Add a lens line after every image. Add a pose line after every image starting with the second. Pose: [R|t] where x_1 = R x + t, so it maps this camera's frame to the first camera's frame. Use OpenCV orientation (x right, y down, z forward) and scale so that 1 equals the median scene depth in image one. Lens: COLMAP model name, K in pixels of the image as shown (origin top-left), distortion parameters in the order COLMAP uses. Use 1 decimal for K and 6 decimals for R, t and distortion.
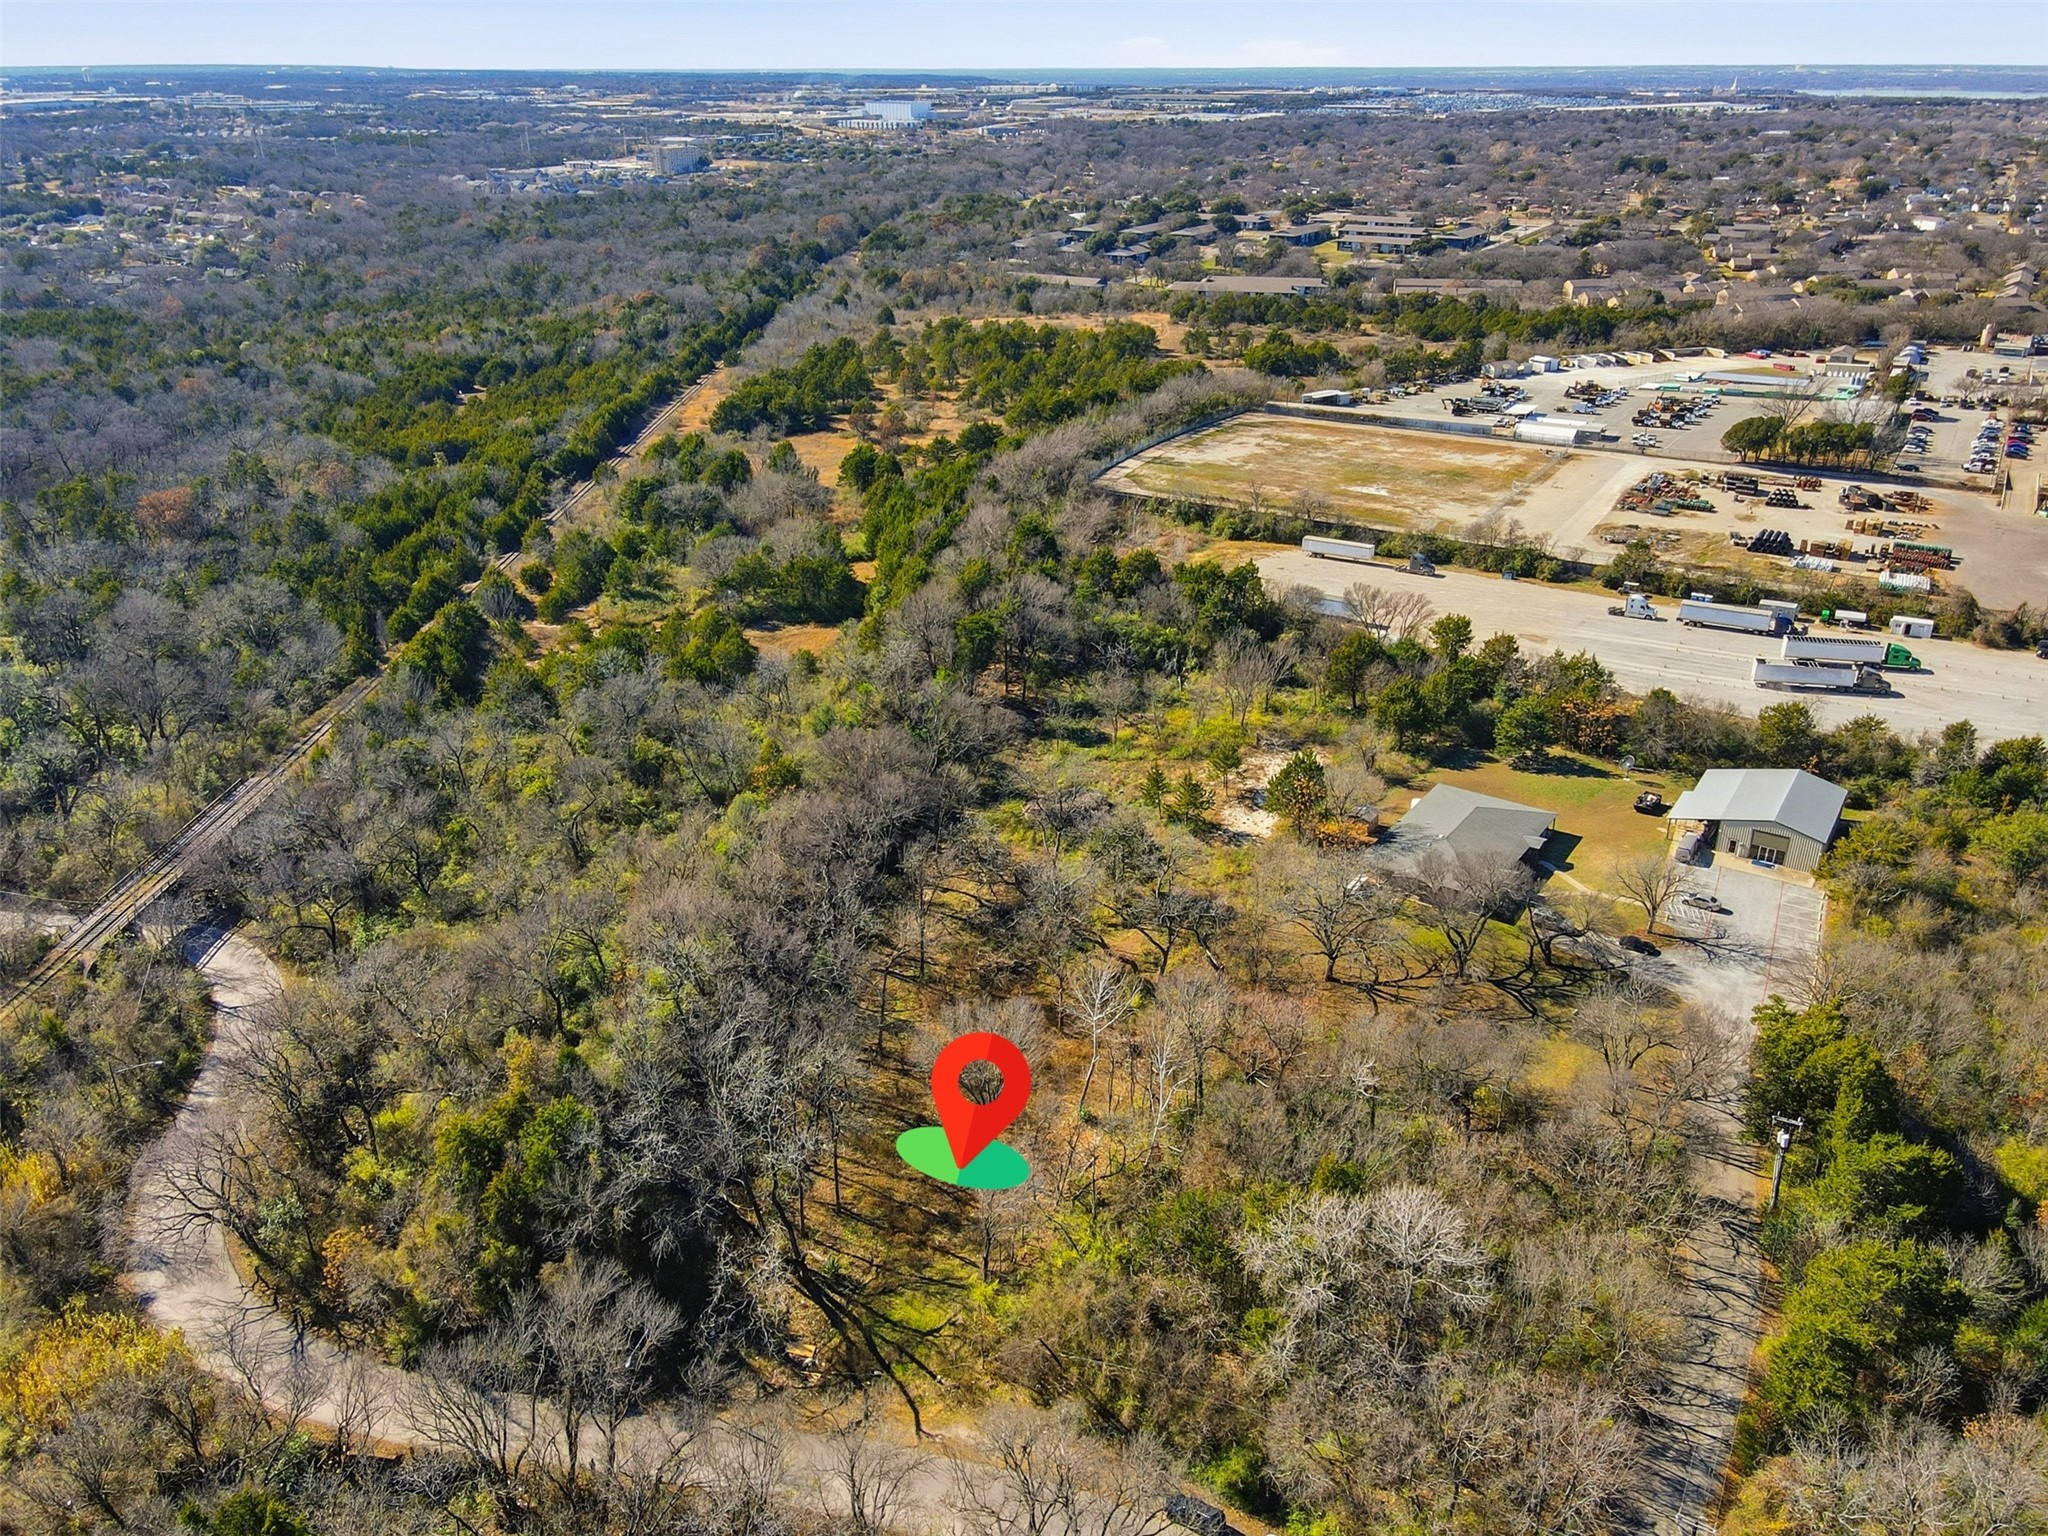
lens RADIAL K [[1512.3, 0, 1021.1], [0, 1512.3, 776.4], [0, 0, 1]] dist [0.009493, 0.013985]
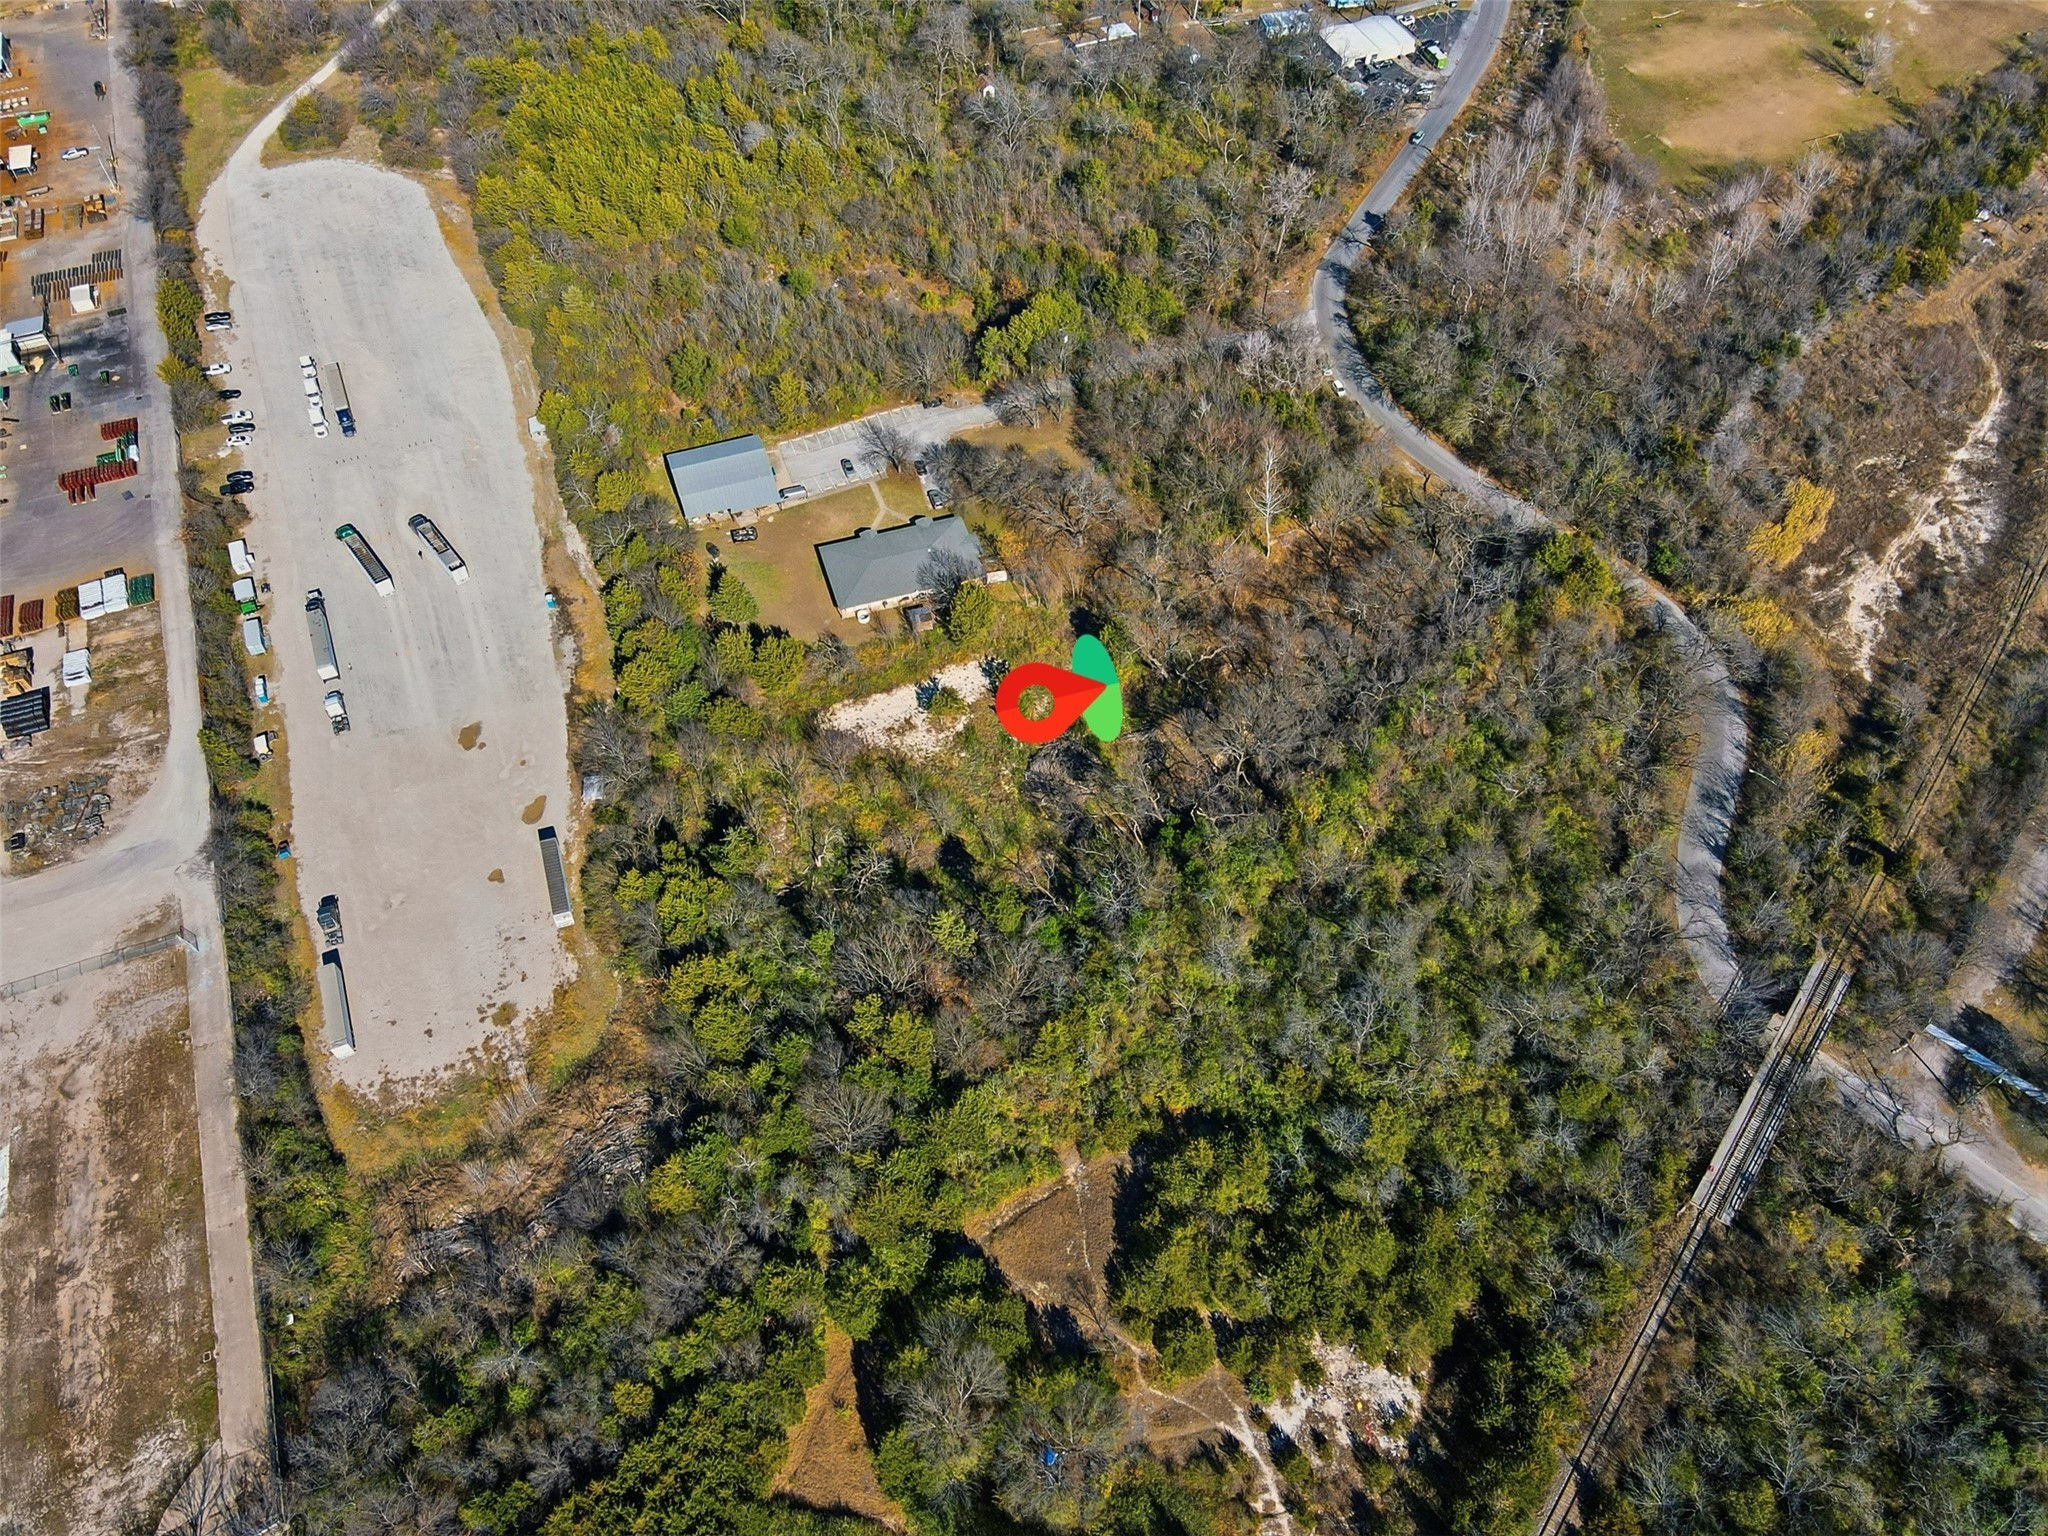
lens RADIAL K [[1512.3, 0, 1030.8], [0, 1512.3, 776.9], [0, 0, 1]] dist [0.009493, 0.013985]
pose [[-0.804436, -0.476515, 0.354705, -0.268679], [0.253323, 0.264914, 0.930402, -0.786577], [-0.537317, 0.838304, -0.092394, 0.808426]]
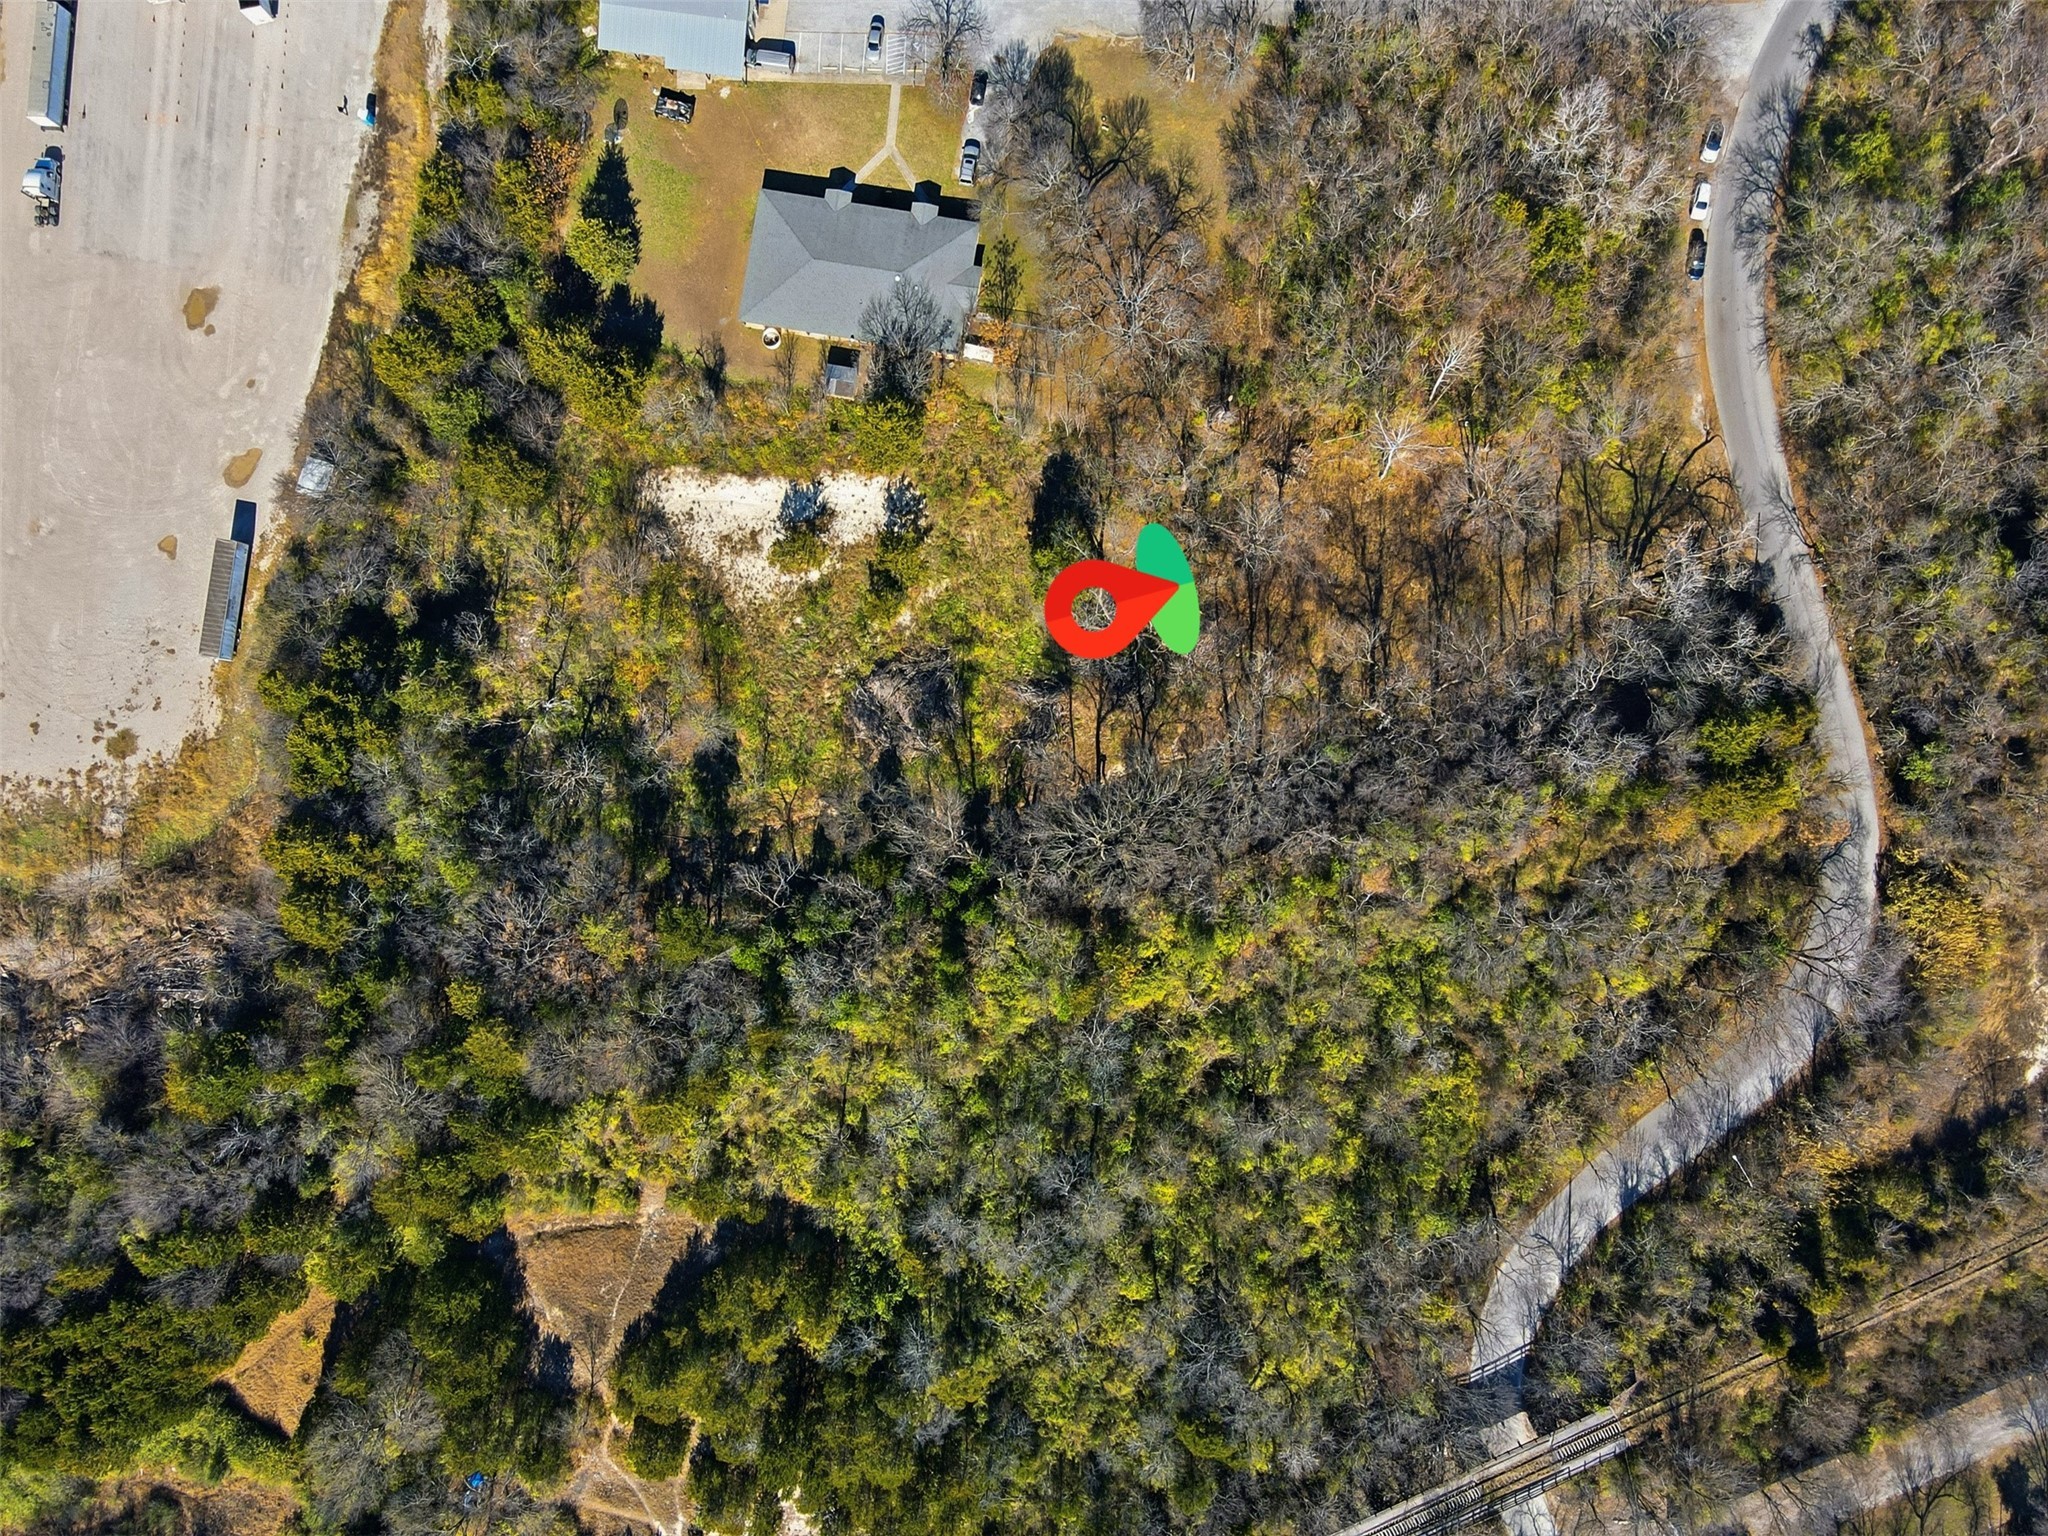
lens RADIAL K [[1512.3, 0, 1009.6], [0, 1512.3, 753.6], [0, 0, 1]] dist [0.009493, 0.013985]
pose [[-0.443208, -0.895918, 0.029949, -0.033820], [0.400133, -0.167828, 0.900959, -0.542500], [-0.802160, 0.411296, 0.432869, 0.416204]]
